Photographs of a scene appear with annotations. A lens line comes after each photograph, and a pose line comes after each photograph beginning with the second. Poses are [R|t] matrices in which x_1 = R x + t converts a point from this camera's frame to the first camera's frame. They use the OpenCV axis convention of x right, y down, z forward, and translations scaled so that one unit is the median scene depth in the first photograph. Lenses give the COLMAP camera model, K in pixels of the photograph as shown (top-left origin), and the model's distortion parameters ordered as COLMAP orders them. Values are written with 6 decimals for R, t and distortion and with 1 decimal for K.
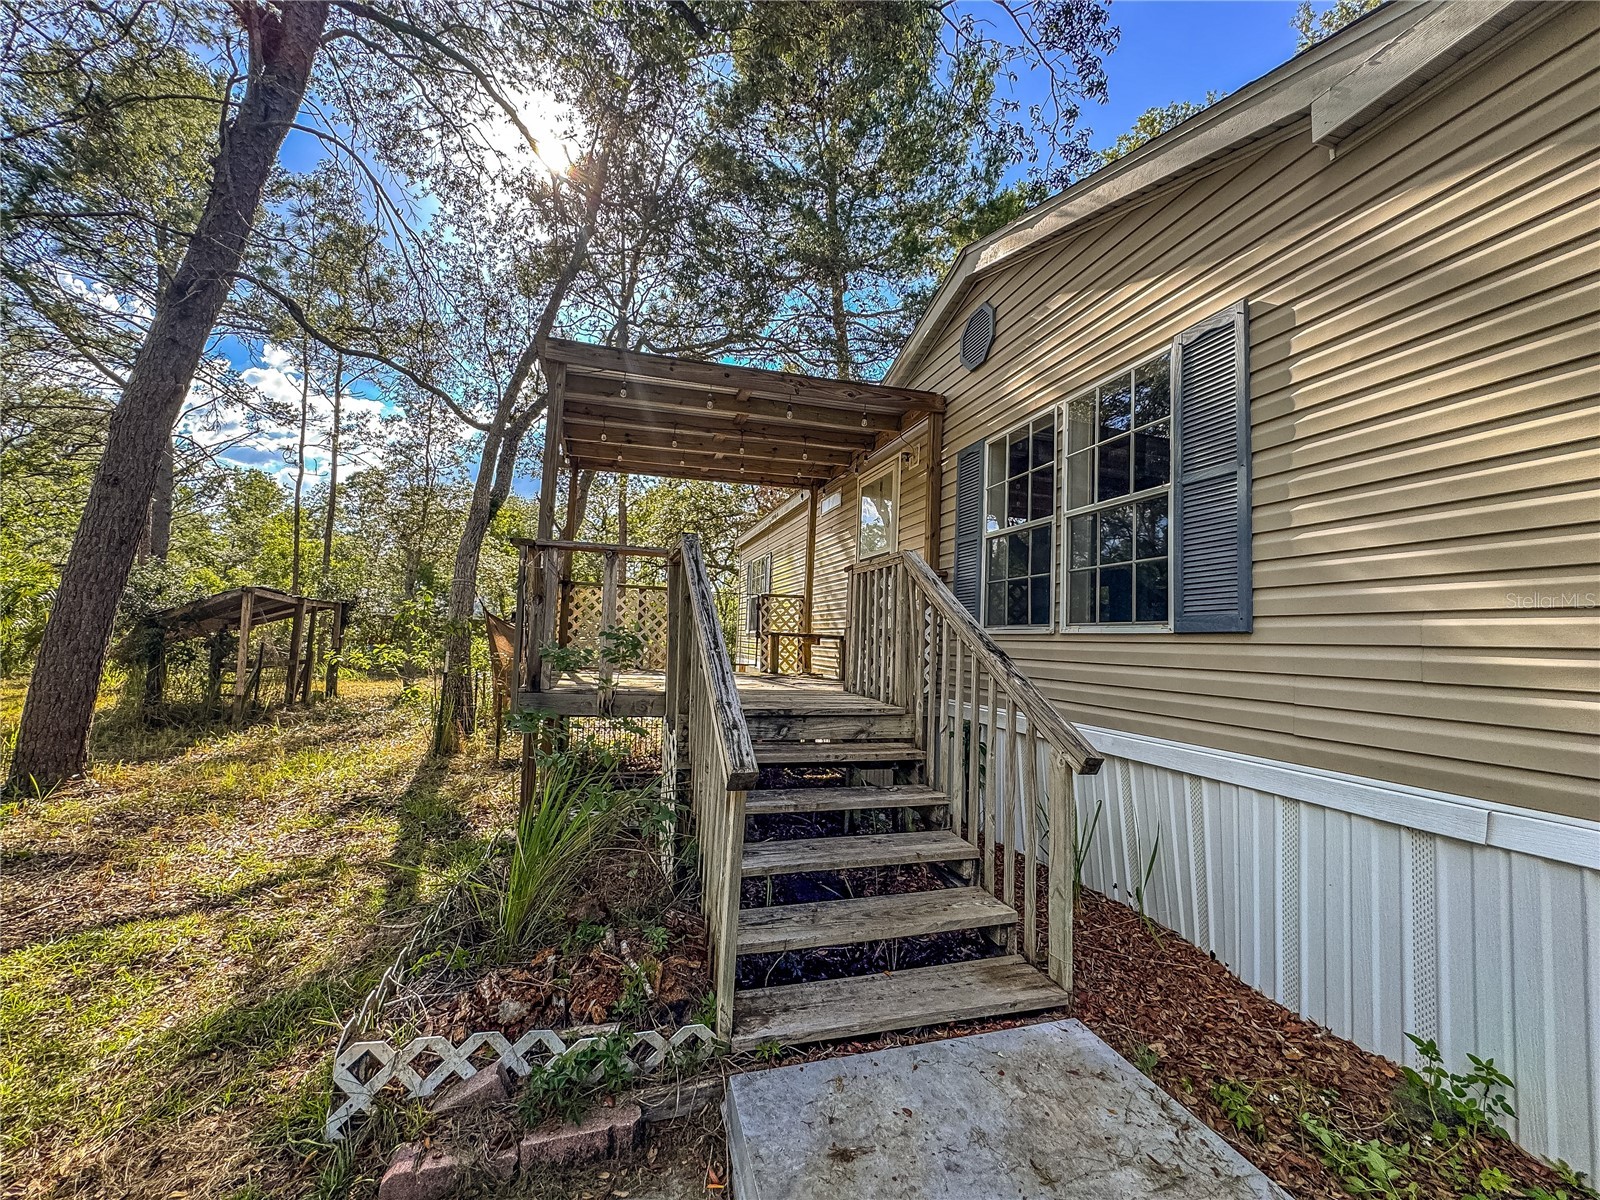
lens RADIAL K [[638.2, 0, 796.9], [0, 638.2, 597.0], [0, 0, 1]] dist [-0.002632, 0.000467]
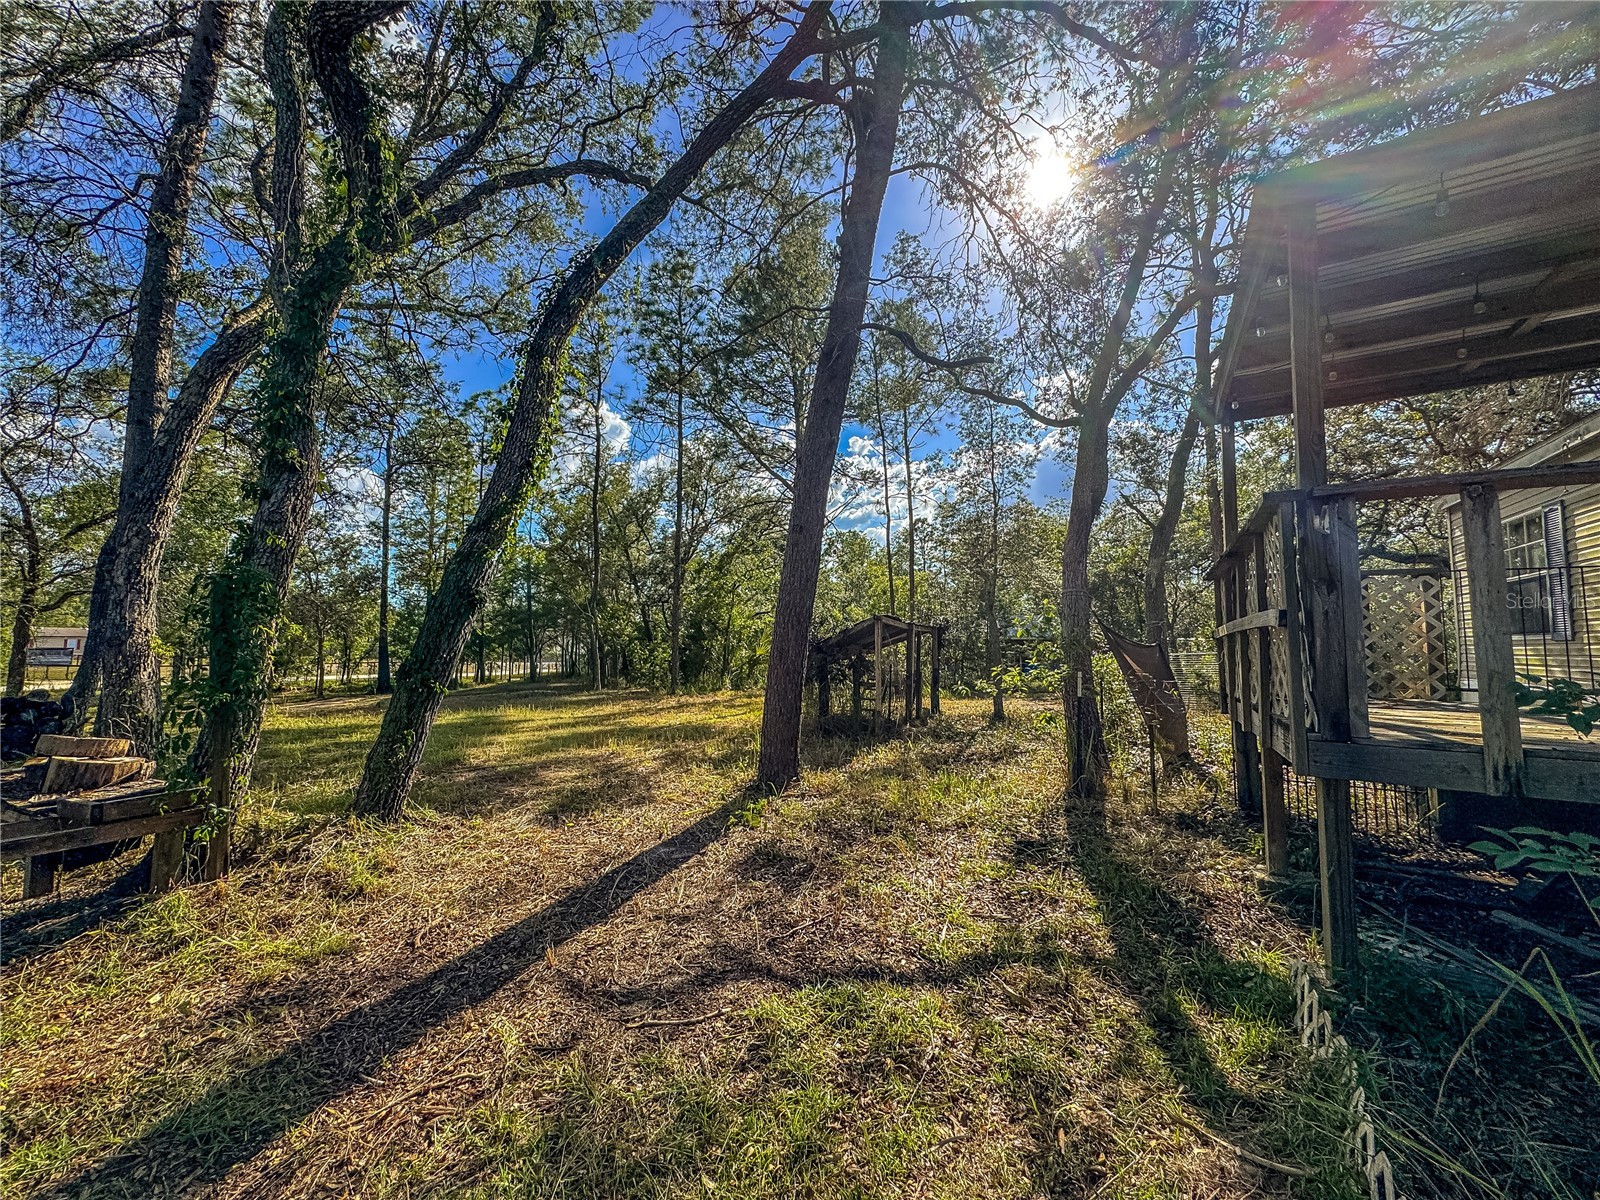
lens RADIAL K [[638.2, 0, 799.9], [0, 638.2, 604.9], [0, 0, 1]] dist [-0.002632, 0.000467]
pose [[0.700026, -0.076922, -0.709962, -0.203948], [0.064887, 0.996921, -0.044033, 0.008589], [0.711163, -0.015243, 0.702862, 0.139147]]
